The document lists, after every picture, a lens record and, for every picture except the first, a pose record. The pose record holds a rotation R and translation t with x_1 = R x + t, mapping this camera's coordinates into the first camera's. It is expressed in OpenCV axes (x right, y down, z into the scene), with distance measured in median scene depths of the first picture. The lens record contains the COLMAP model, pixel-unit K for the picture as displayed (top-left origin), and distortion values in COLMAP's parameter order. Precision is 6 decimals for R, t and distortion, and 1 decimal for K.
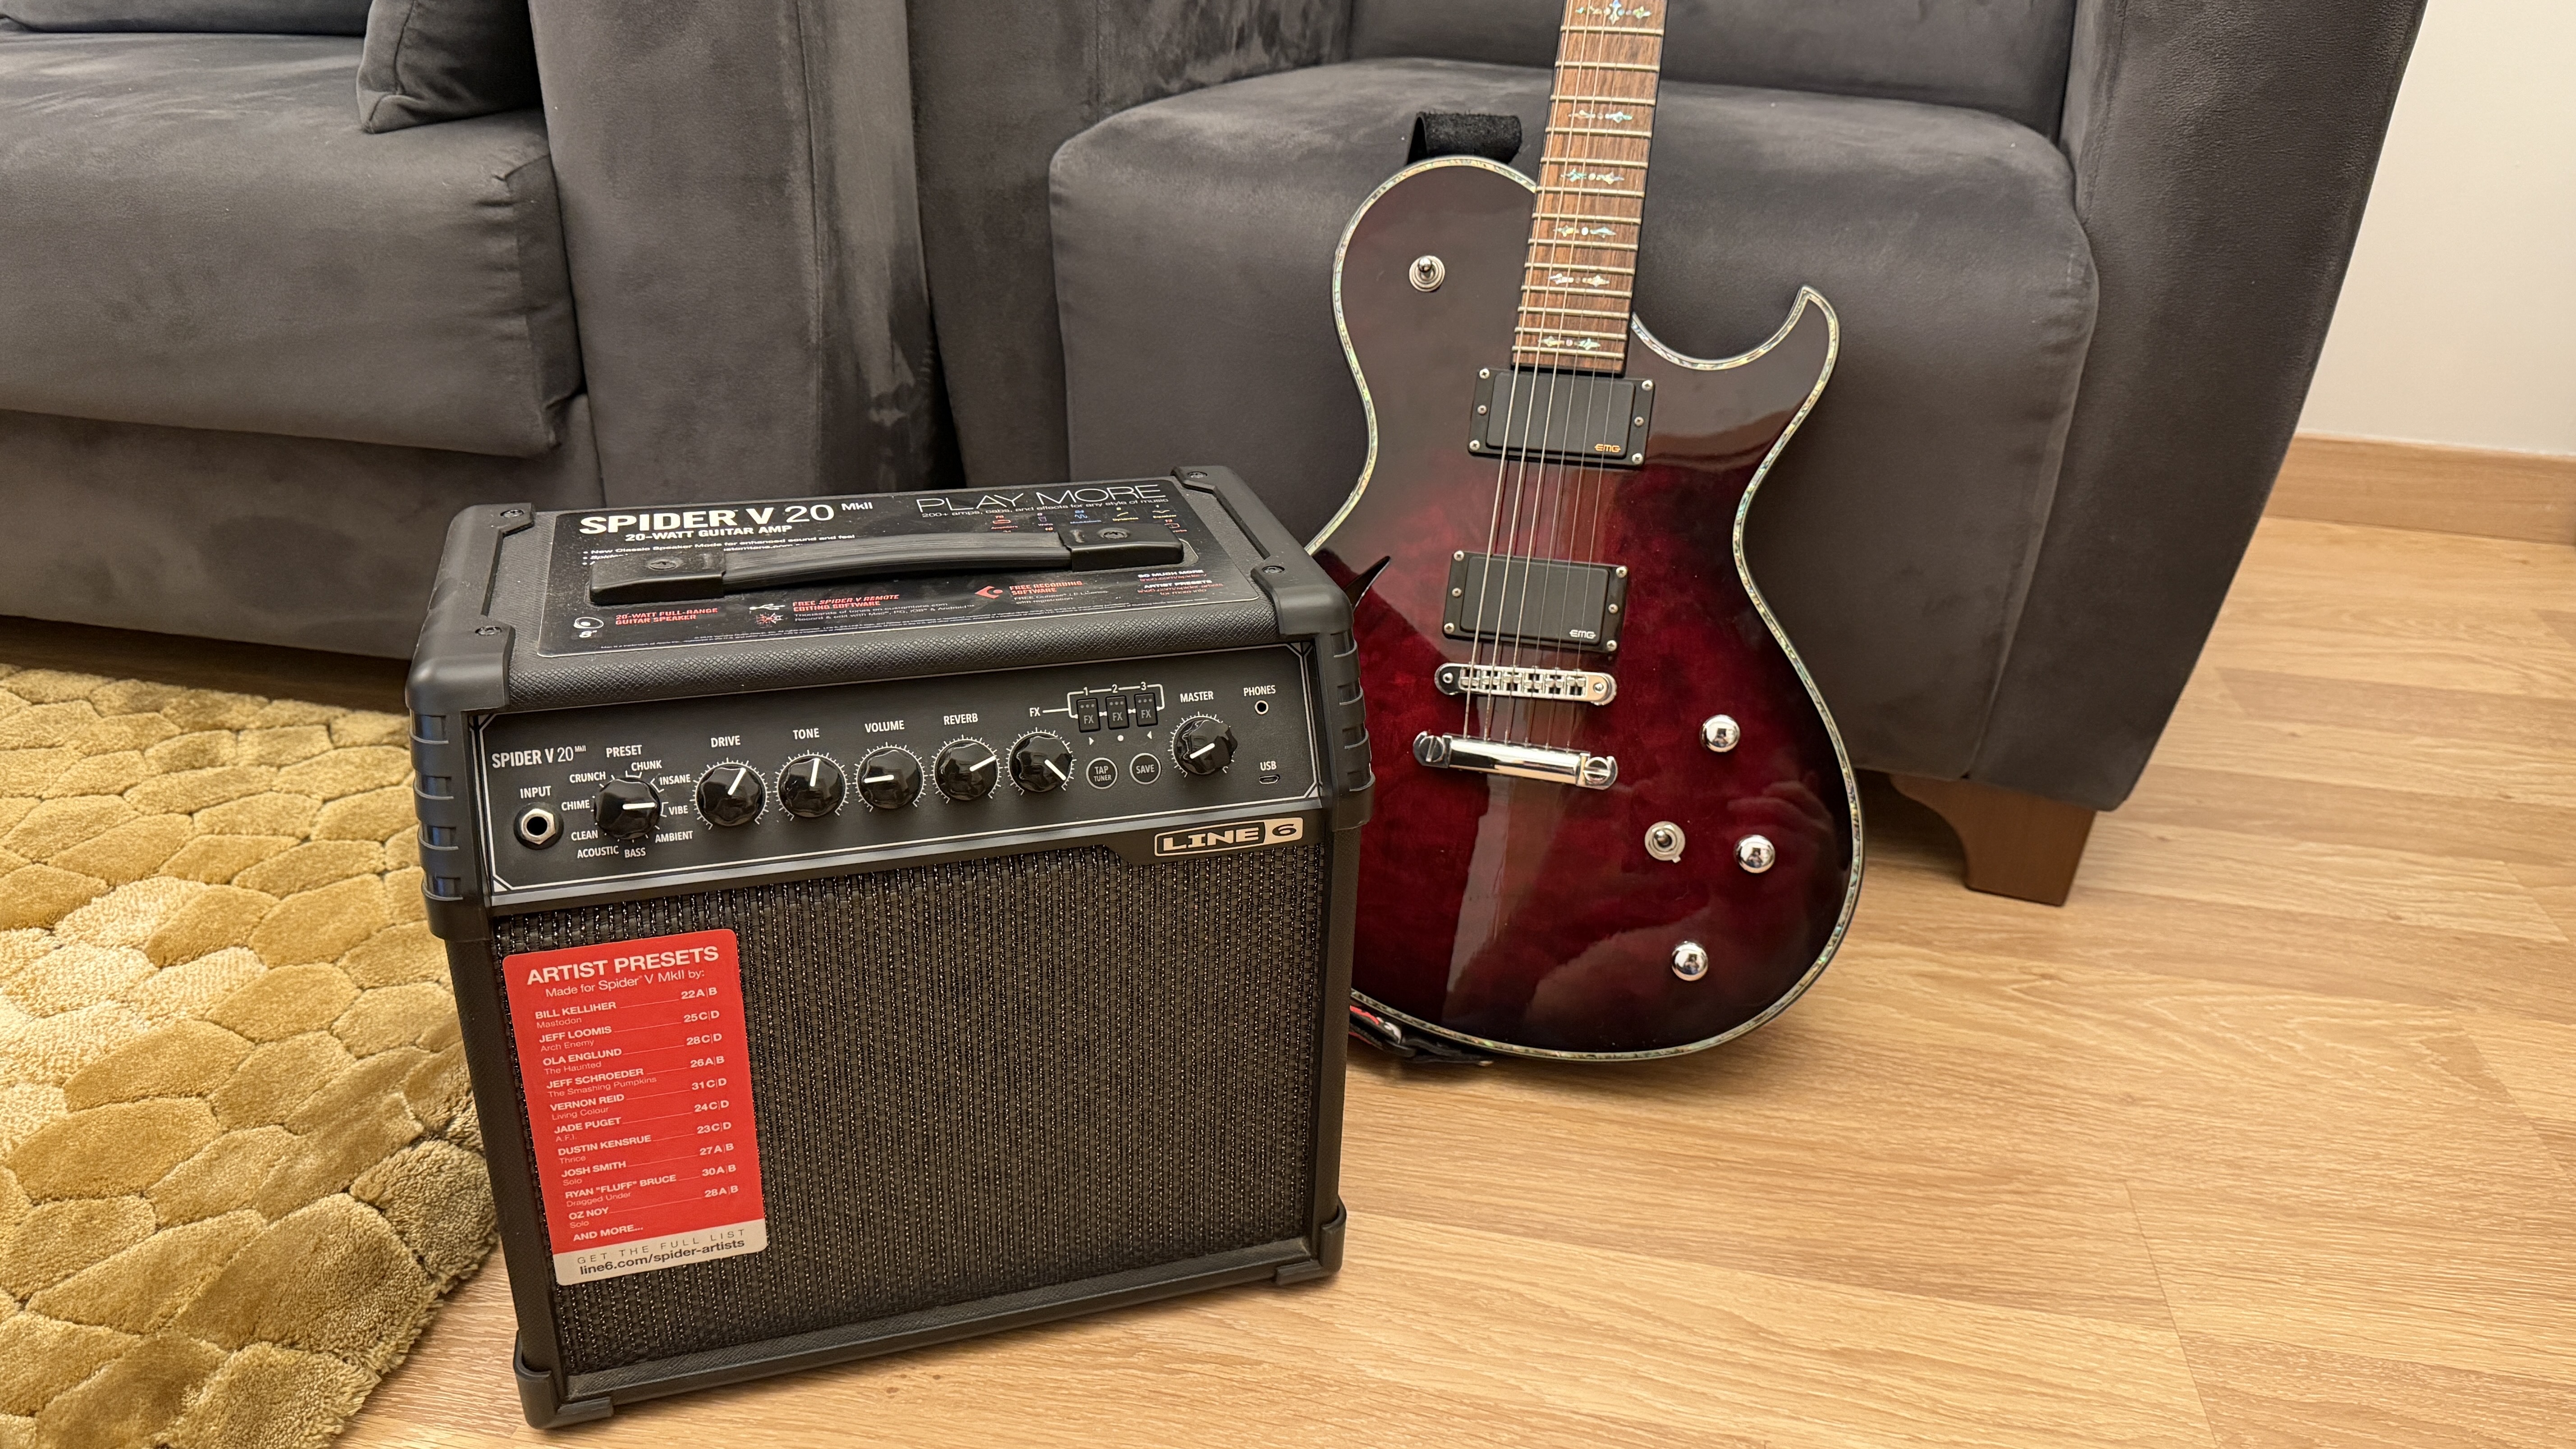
lens RADIAL K [[1909.2, 0, 1288.0], [0, 1909.2, 724.5], [0, 0, 1]] dist [-0.012239, -0.007836]
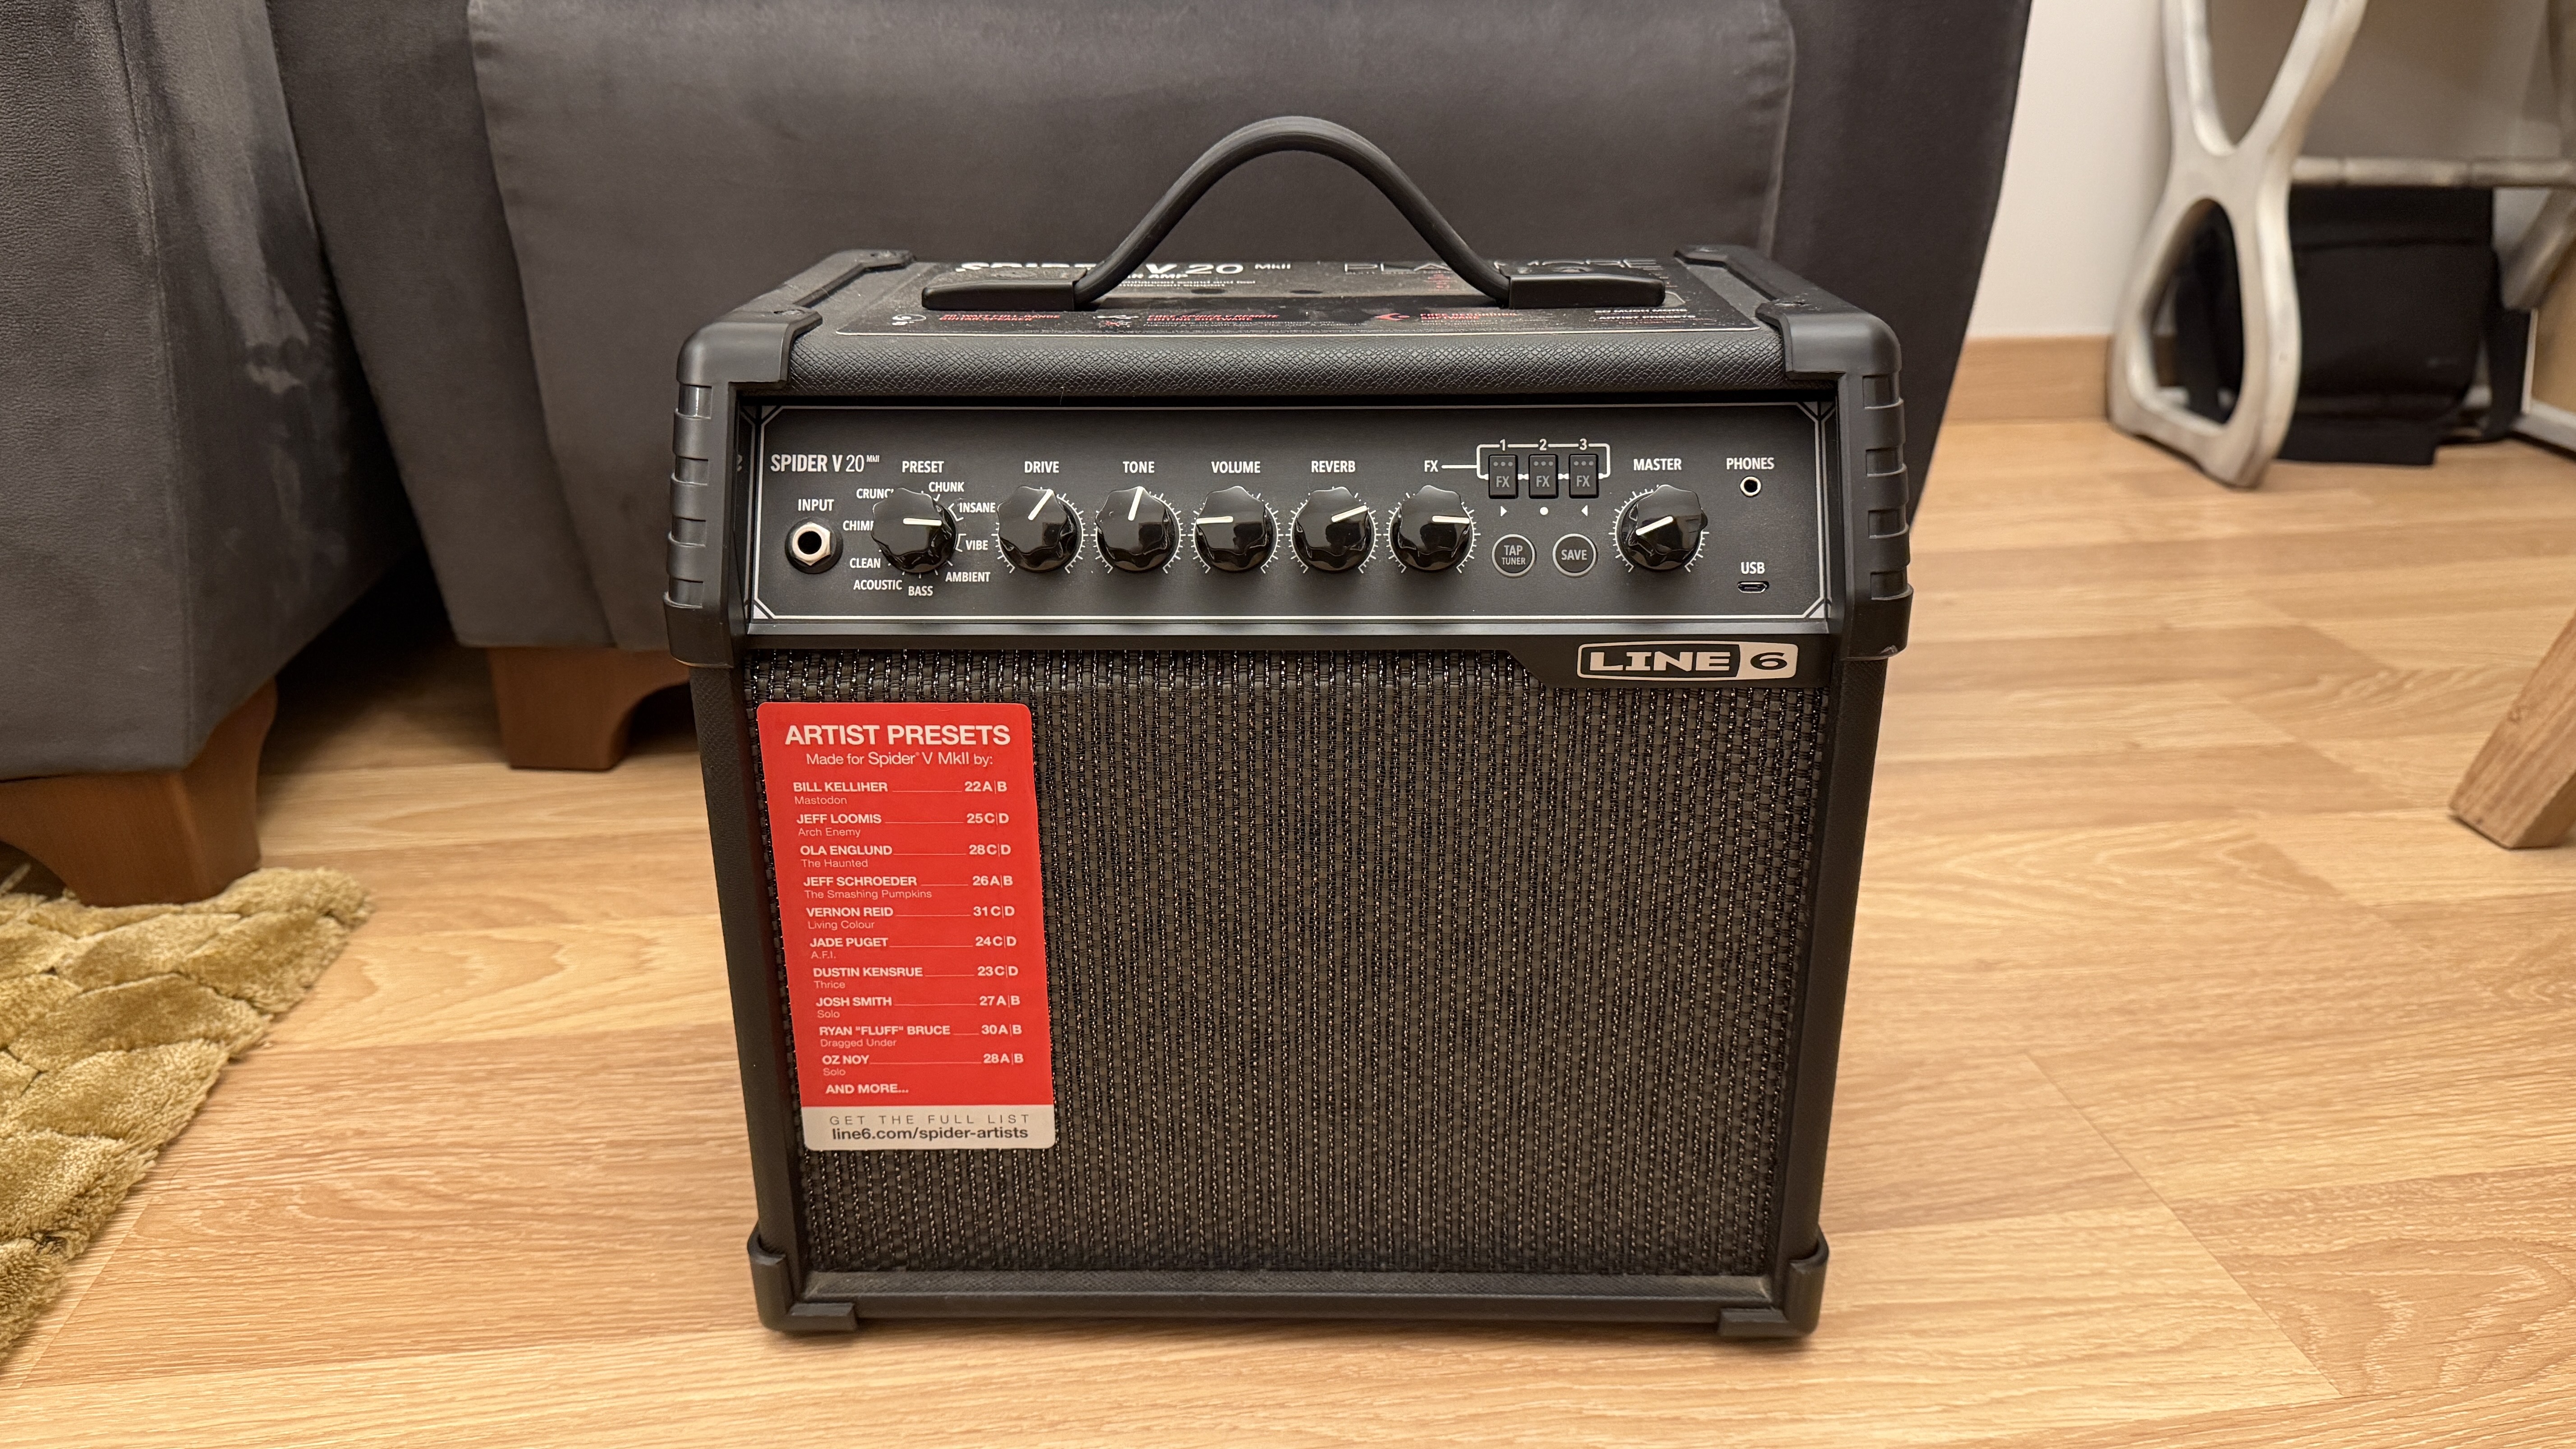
lens RADIAL K [[1926.8, 0, 1317.5], [0, 1926.8, 706.4], [0, 0, 1]] dist [-0.025466, -0.002419]
pose [[0.951147, -0.140476, 0.274928, -0.052183], [0.159594, 0.985999, -0.048334, 0.067501], [-0.264289, 0.089849, 0.960249, 0.215823]]
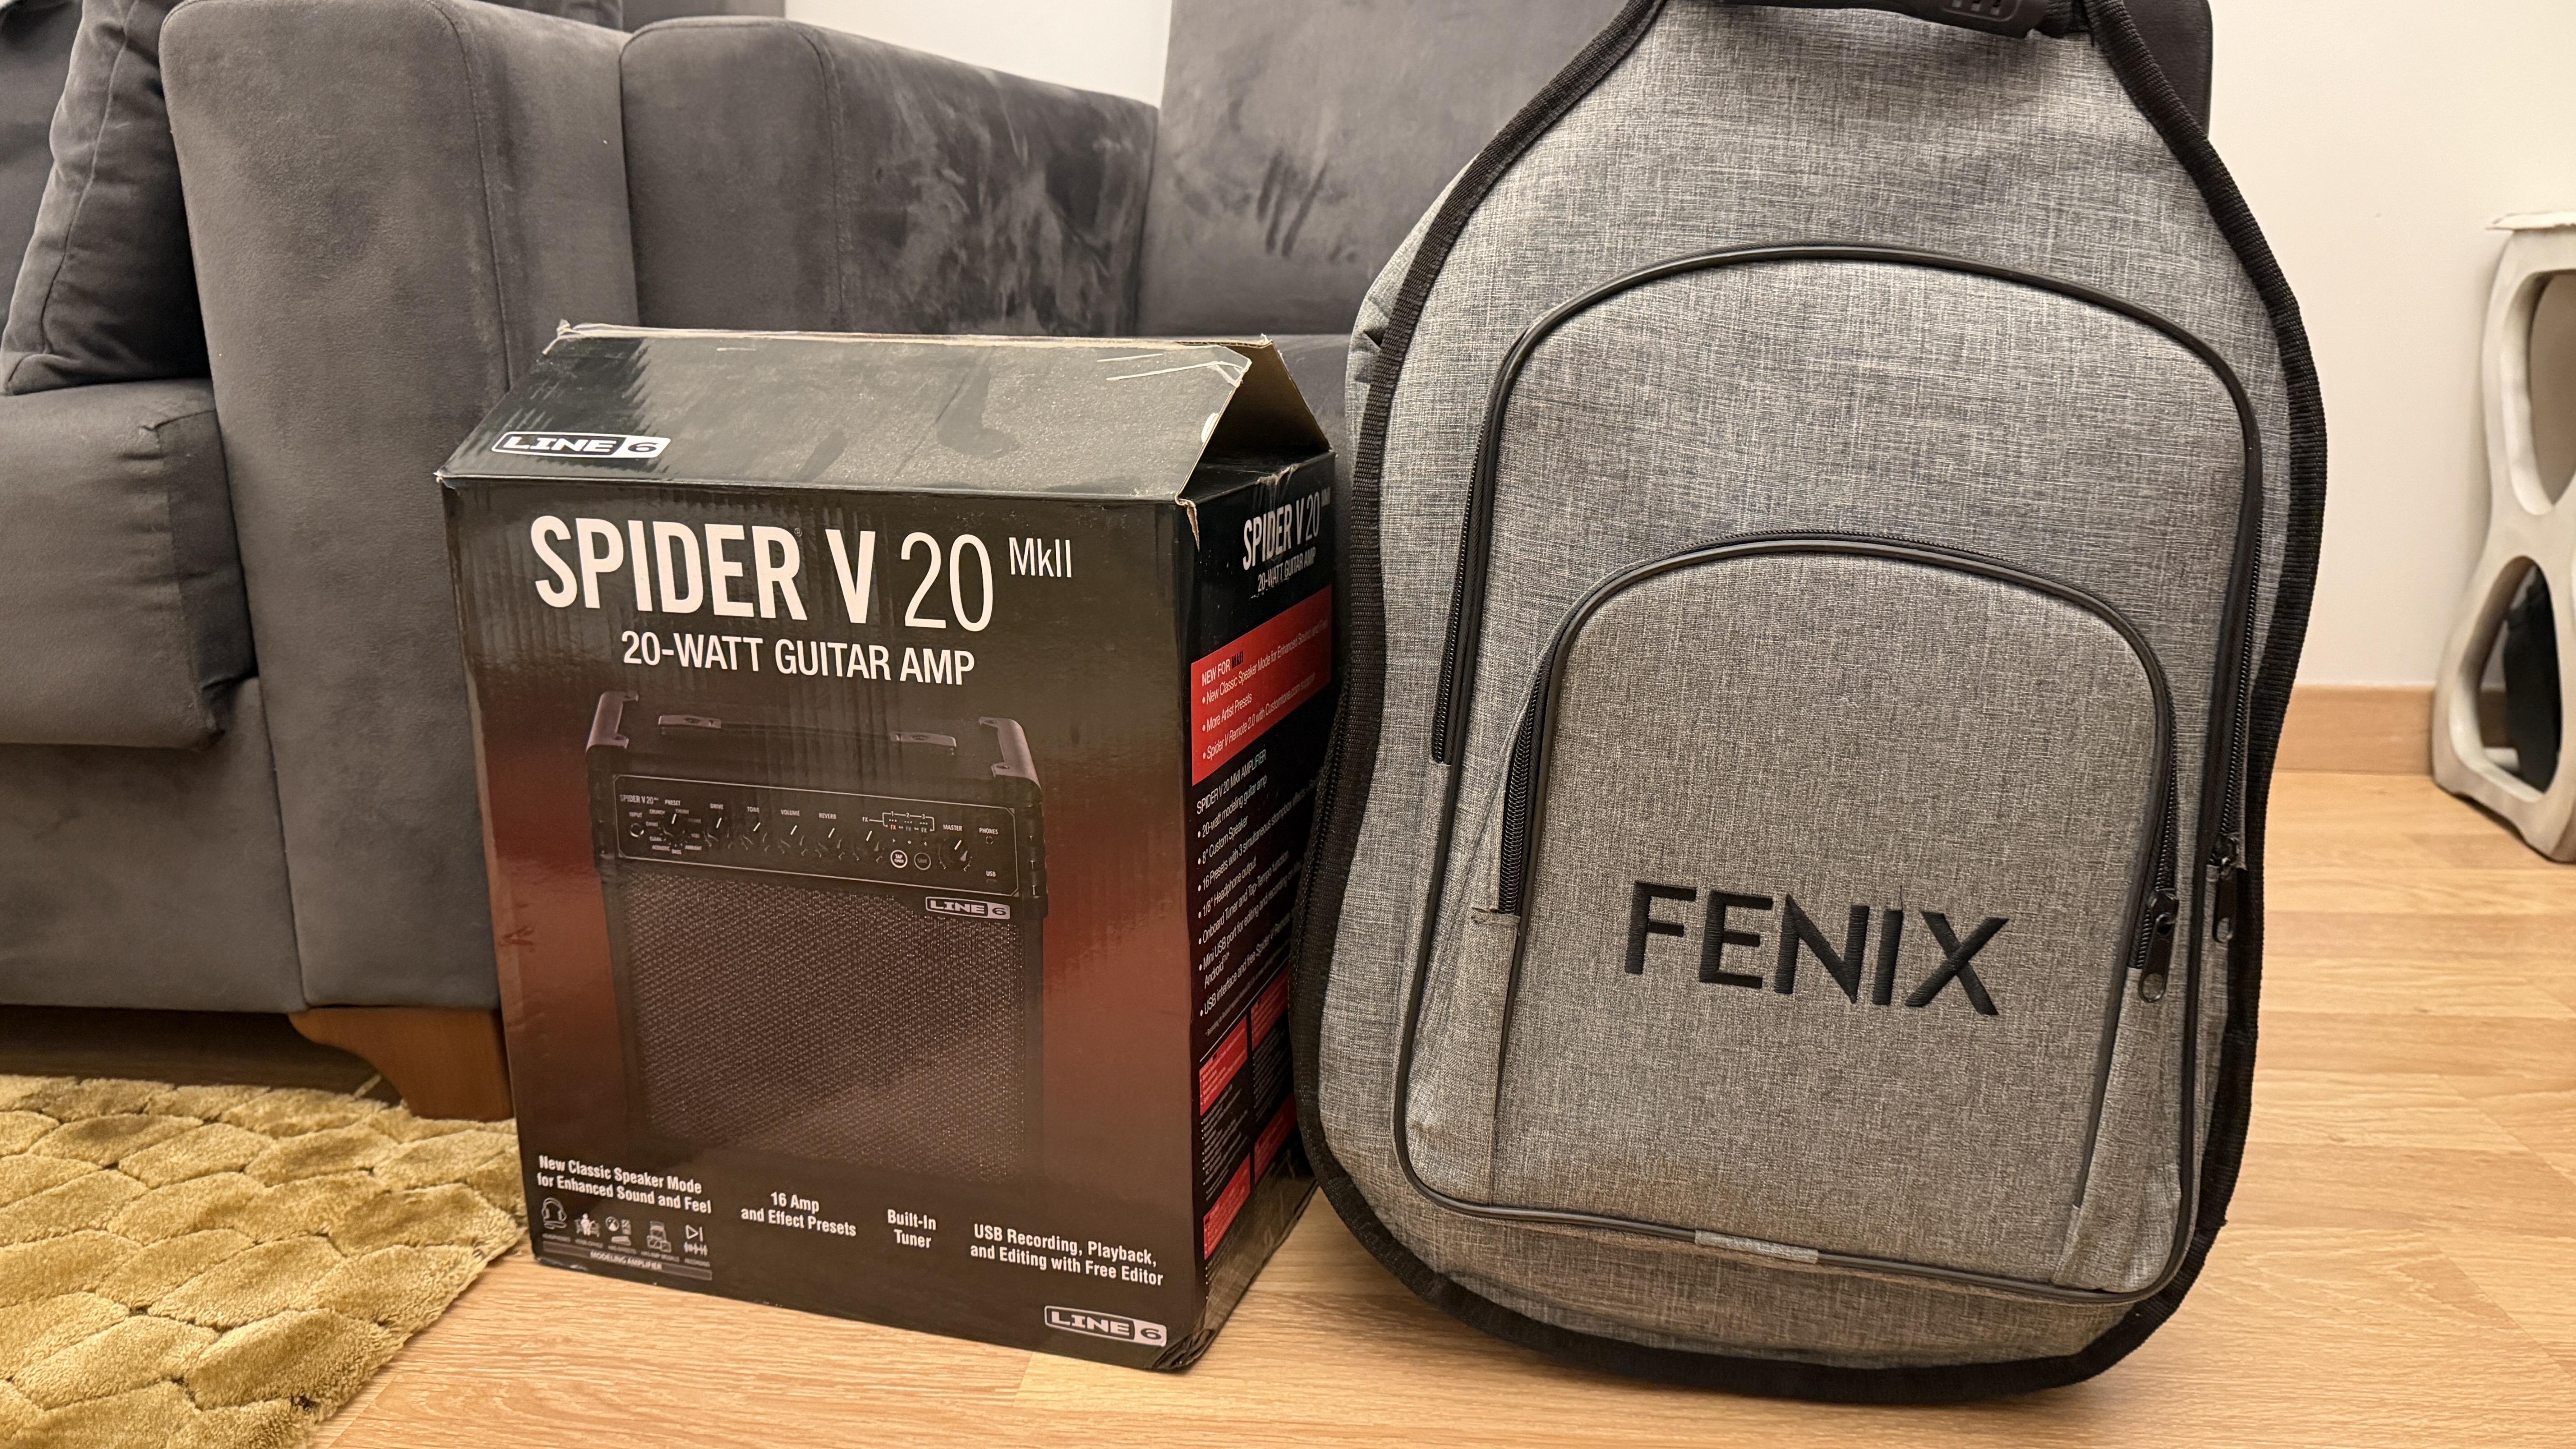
lens RADIAL K [[1909.2, 0, 1288.0], [0, 1909.2, 724.5], [0, 0, 1]] dist [-0.012239, -0.007836]
pose [[0.995689, -0.054508, 0.075046, 0.038615], [0.068547, 0.977502, -0.199479, 0.057902], [-0.062484, 0.203763, 0.977024, 0.127093]]
